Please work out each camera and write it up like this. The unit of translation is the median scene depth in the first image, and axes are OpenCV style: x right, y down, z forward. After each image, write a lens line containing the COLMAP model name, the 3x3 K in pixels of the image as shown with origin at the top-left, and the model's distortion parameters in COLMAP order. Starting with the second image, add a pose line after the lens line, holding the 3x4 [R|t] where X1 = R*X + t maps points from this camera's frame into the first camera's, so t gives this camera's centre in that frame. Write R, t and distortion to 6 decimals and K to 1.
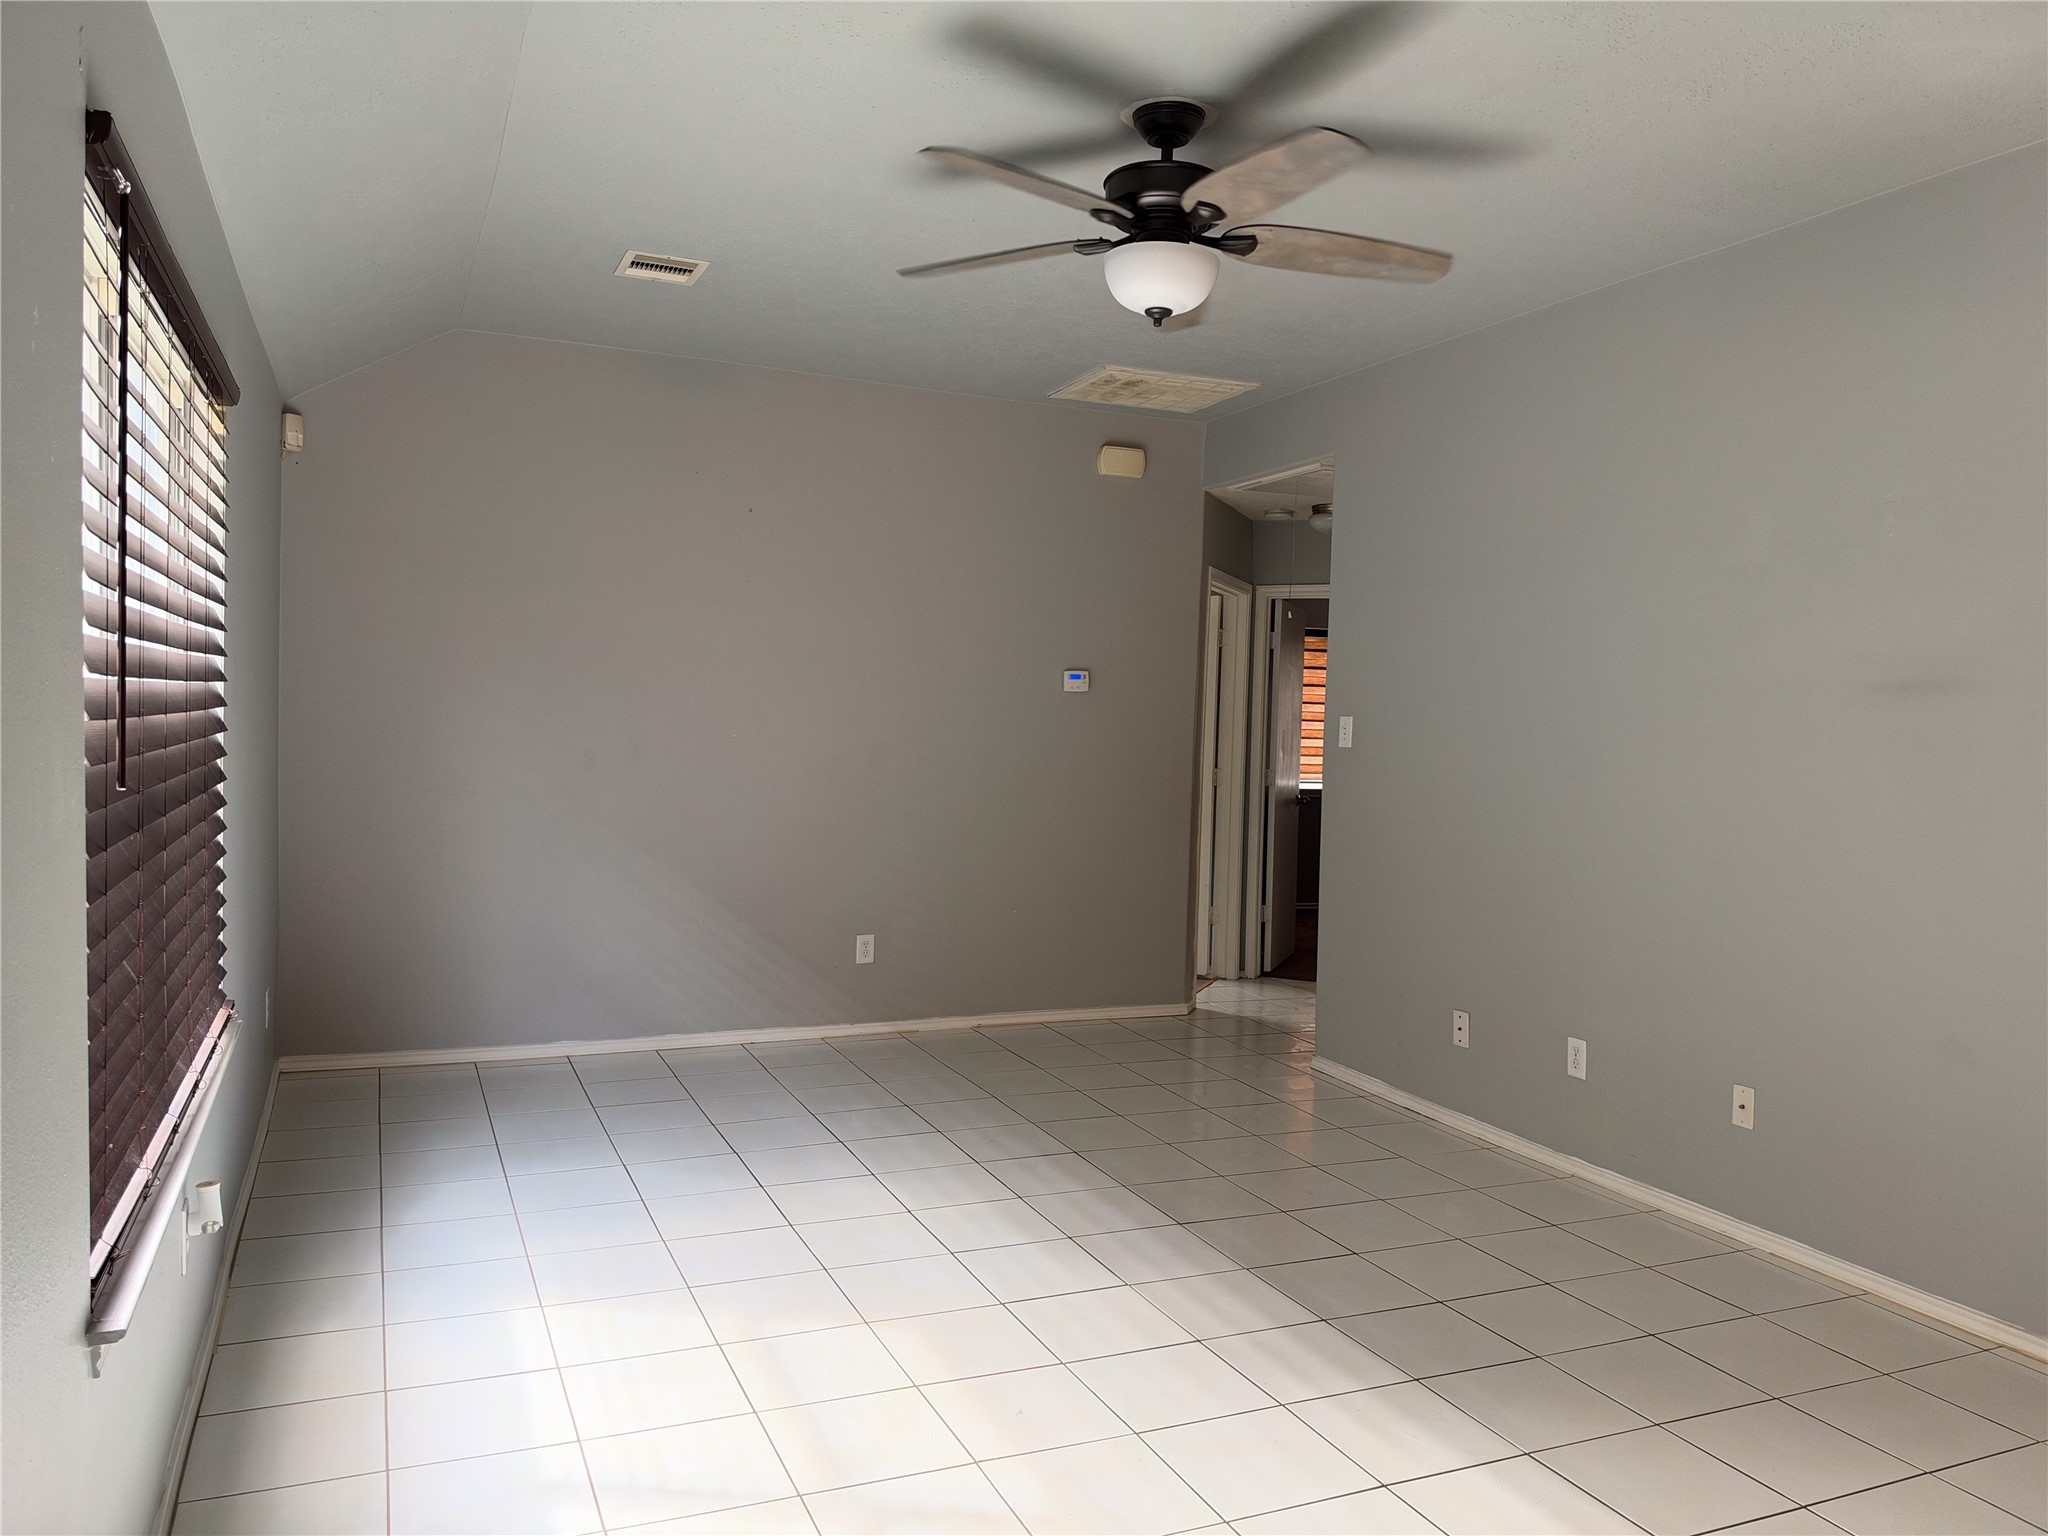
lens RADIAL K [[1463.5, 0, 1010.9], [0, 1463.5, 773.4], [0, 0, 1]] dist [0.104215, -0.200551]
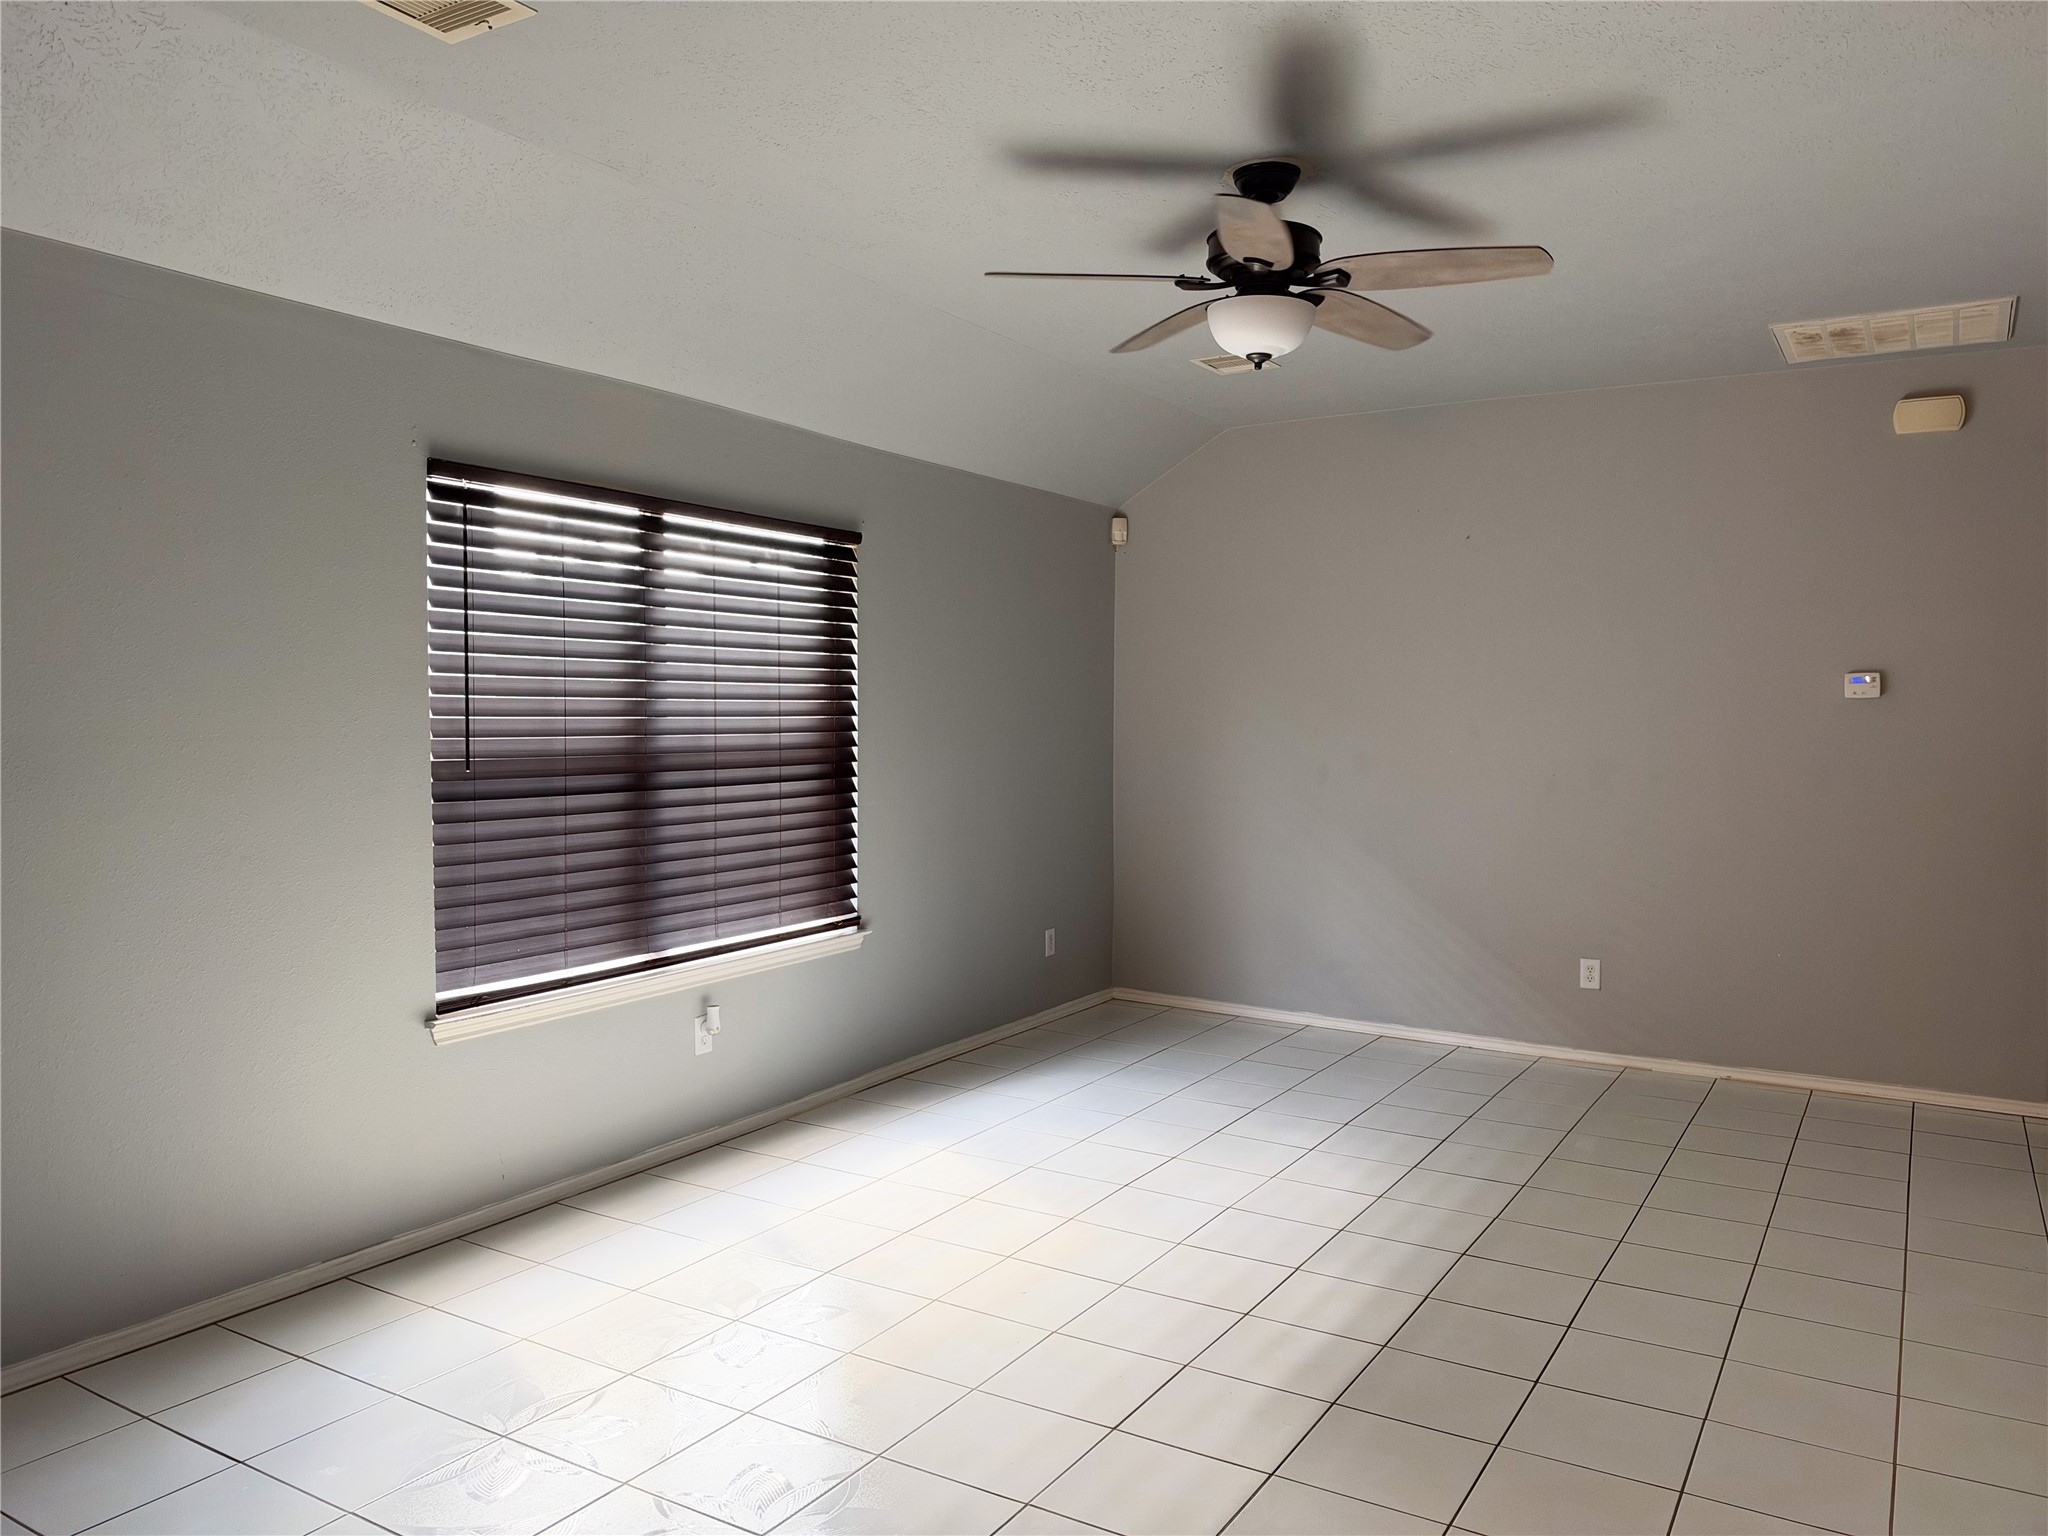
lens RADIAL K [[1463.5, 0, 1010.9], [0, 1463.5, 773.4], [0, 0, 1]] dist [0.104215, -0.200551]
pose [[0.575726, 0.006614, -0.817616, 0.498397], [-0.020358, 0.999773, -0.006247, 0.002024], [0.817389, 0.020242, 0.575730, 0.132333]]
